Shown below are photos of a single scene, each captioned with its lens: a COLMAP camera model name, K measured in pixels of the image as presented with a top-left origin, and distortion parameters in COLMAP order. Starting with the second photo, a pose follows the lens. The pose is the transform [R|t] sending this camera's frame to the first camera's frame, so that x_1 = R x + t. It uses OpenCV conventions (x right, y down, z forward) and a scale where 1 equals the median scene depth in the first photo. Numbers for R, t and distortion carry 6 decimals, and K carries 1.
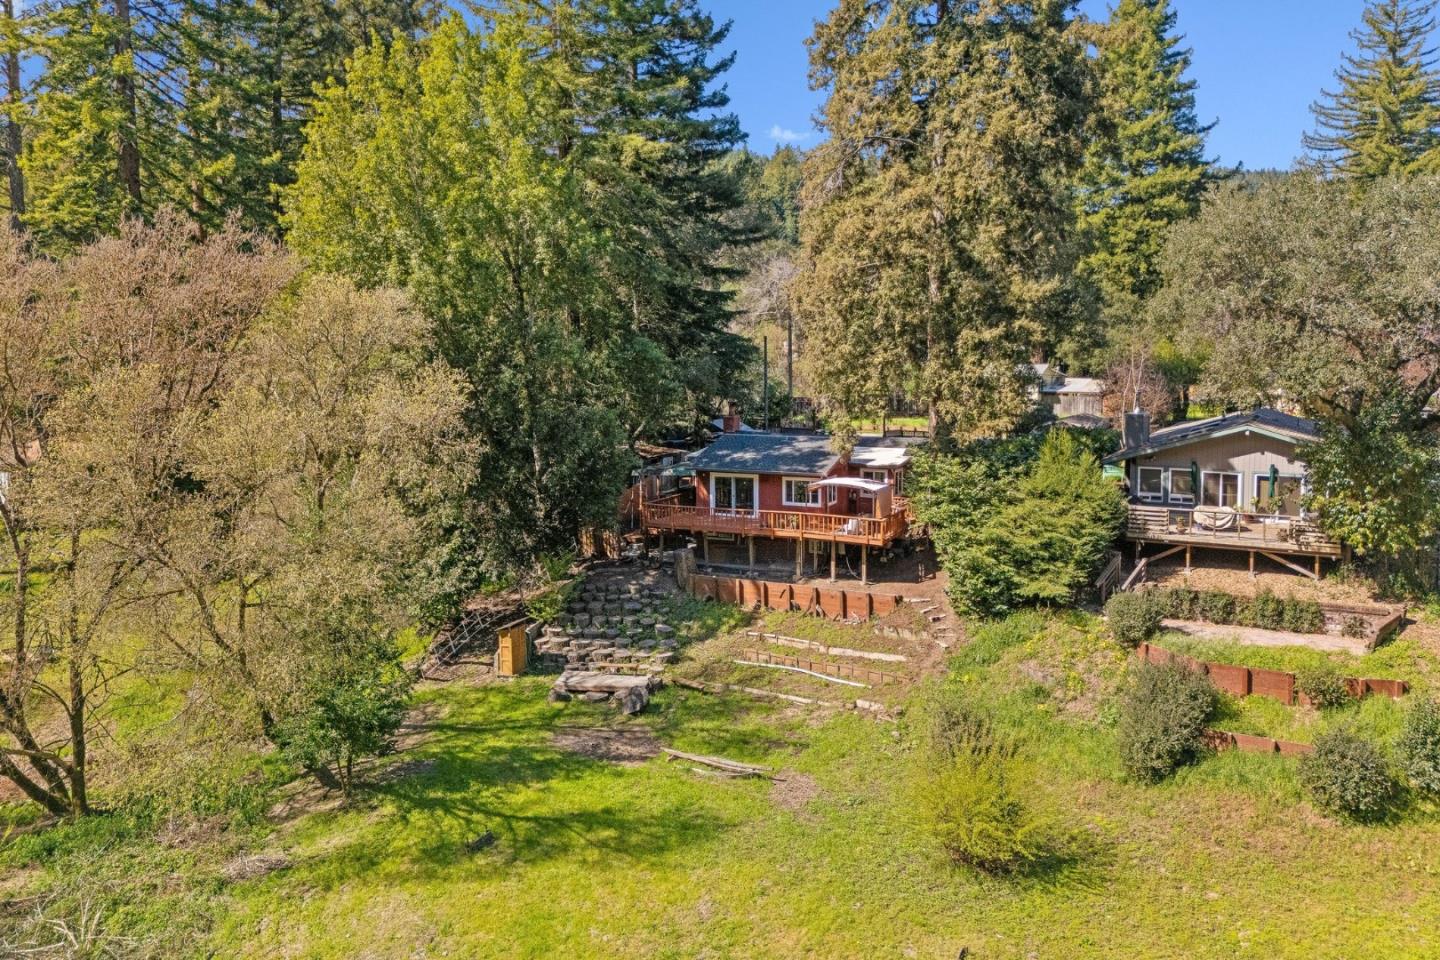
lens RADIAL K [[1002.8, 0, 724.1], [0, 1002.8, 467.7], [0, 0, 1]] dist [0.041807, -0.021155]
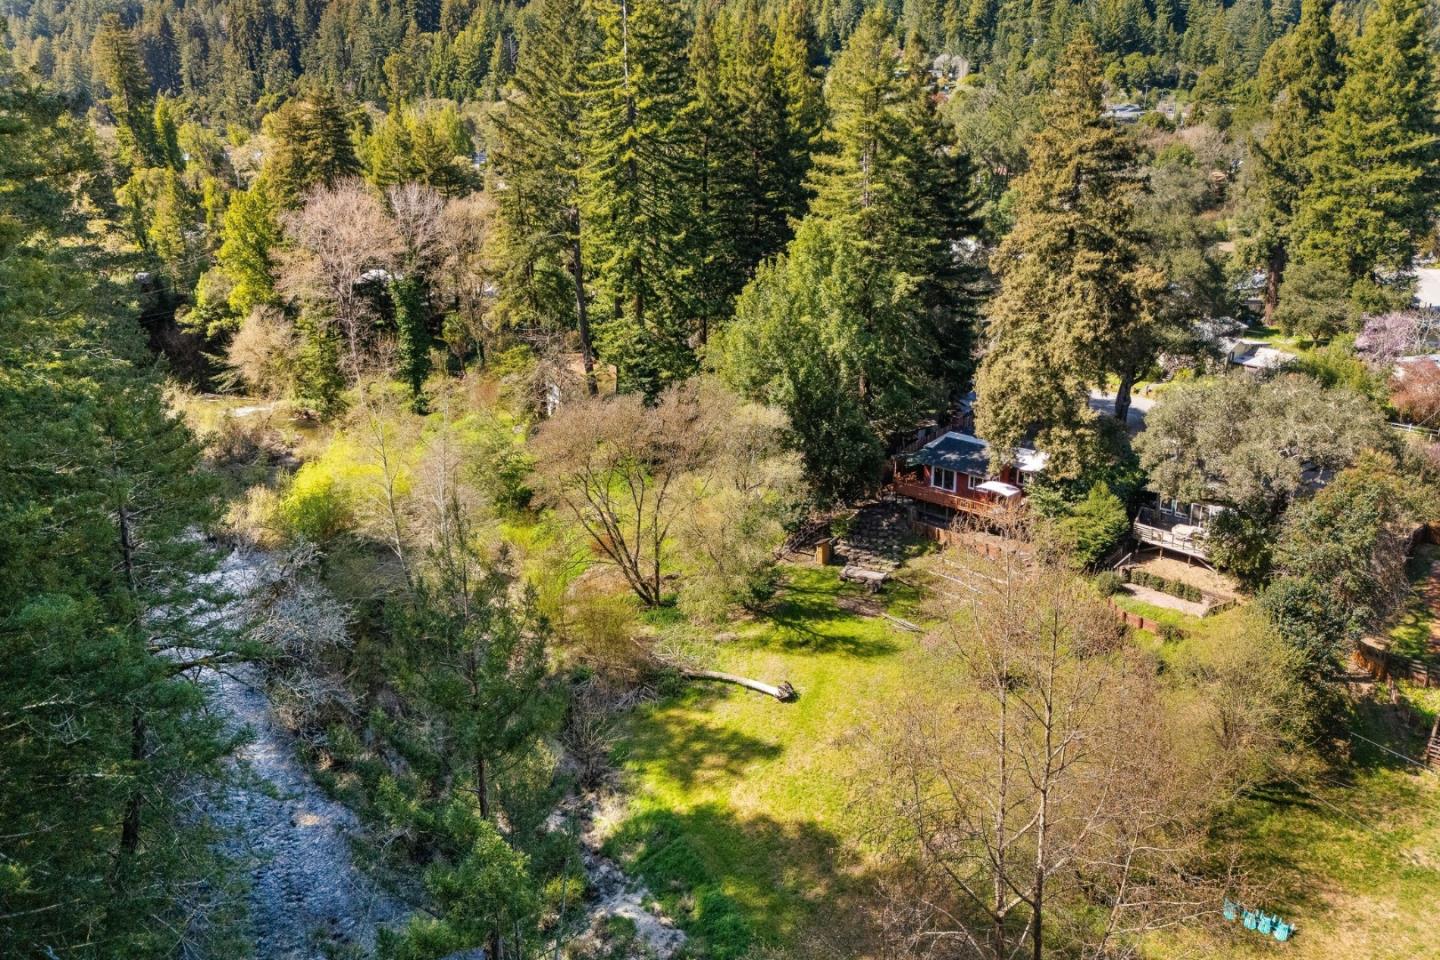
lens RADIAL K [[1002.8, 0, 714.0], [0, 1002.8, 475.5], [0, 0, 1]] dist [0.041807, -0.021155]
pose [[0.940353, 0.091369, -0.327700, 0.272333], [-0.013657, 0.972621, 0.231996, -0.500910], [0.339925, -0.213683, 0.915855, -1.060829]]
